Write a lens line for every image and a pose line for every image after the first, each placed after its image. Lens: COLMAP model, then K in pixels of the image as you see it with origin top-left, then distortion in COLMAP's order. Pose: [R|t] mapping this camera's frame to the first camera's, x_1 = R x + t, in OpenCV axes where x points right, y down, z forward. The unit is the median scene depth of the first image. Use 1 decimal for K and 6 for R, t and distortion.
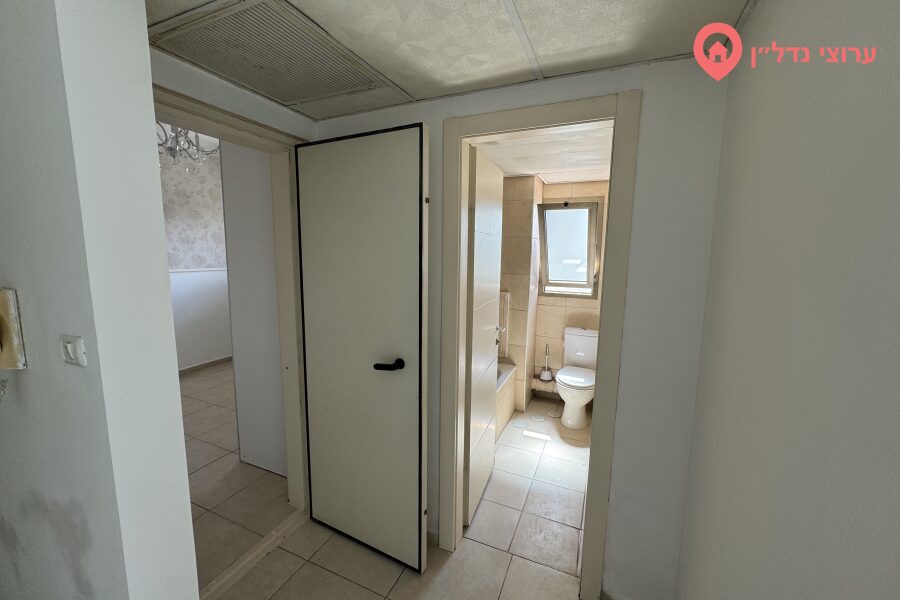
lens RADIAL K [[359.7, 0, 449.2], [0, 359.7, 297.0], [0, 0, 1]] dist [0.001776, 0.000174]
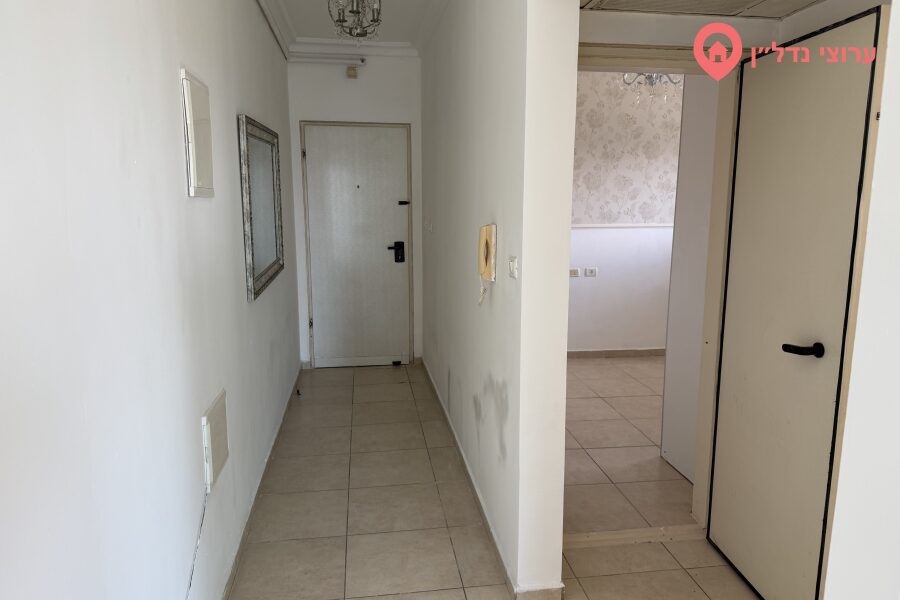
lens RADIAL K [[631.4, 0, 450.0], [0, 631.4, 300.0], [0, 0, 1]] dist [0.049106, -0.001343]
pose [[0.529038, 0.127306, -0.838995, 0.630257], [-0.107007, 0.990799, 0.082866, 0.067664], [0.841824, 0.045939, 0.537793, -0.363696]]
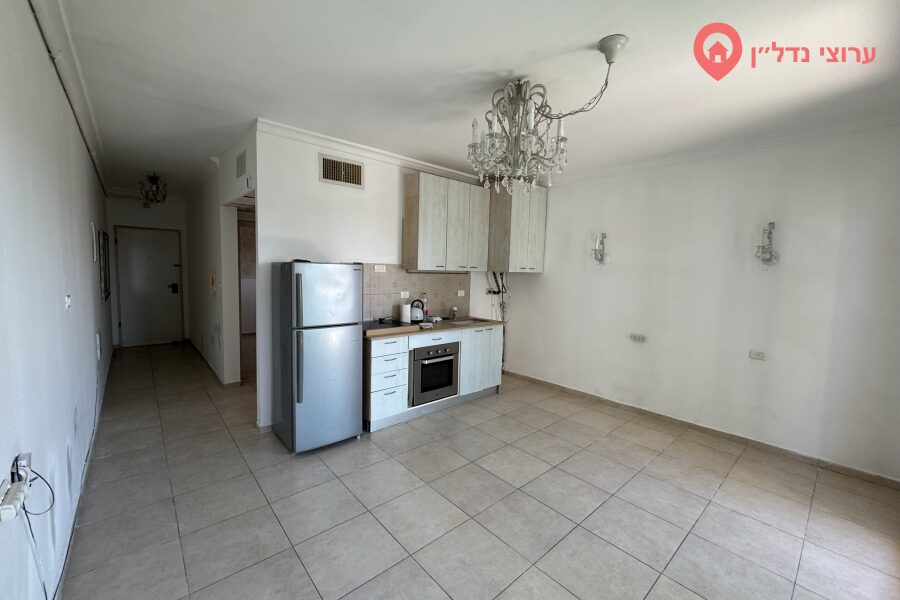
lens RADIAL K [[359.9, 0, 452.6], [0, 359.9, 297.9], [0, 0, 1]] dist [-0.003474, -0.000293]
pose [[0.909094, 0.046826, -0.413951, 2.566354], [-0.071137, 0.996518, -0.043500, 0.212407], [0.410473, 0.068992, 0.909259, -1.399917]]
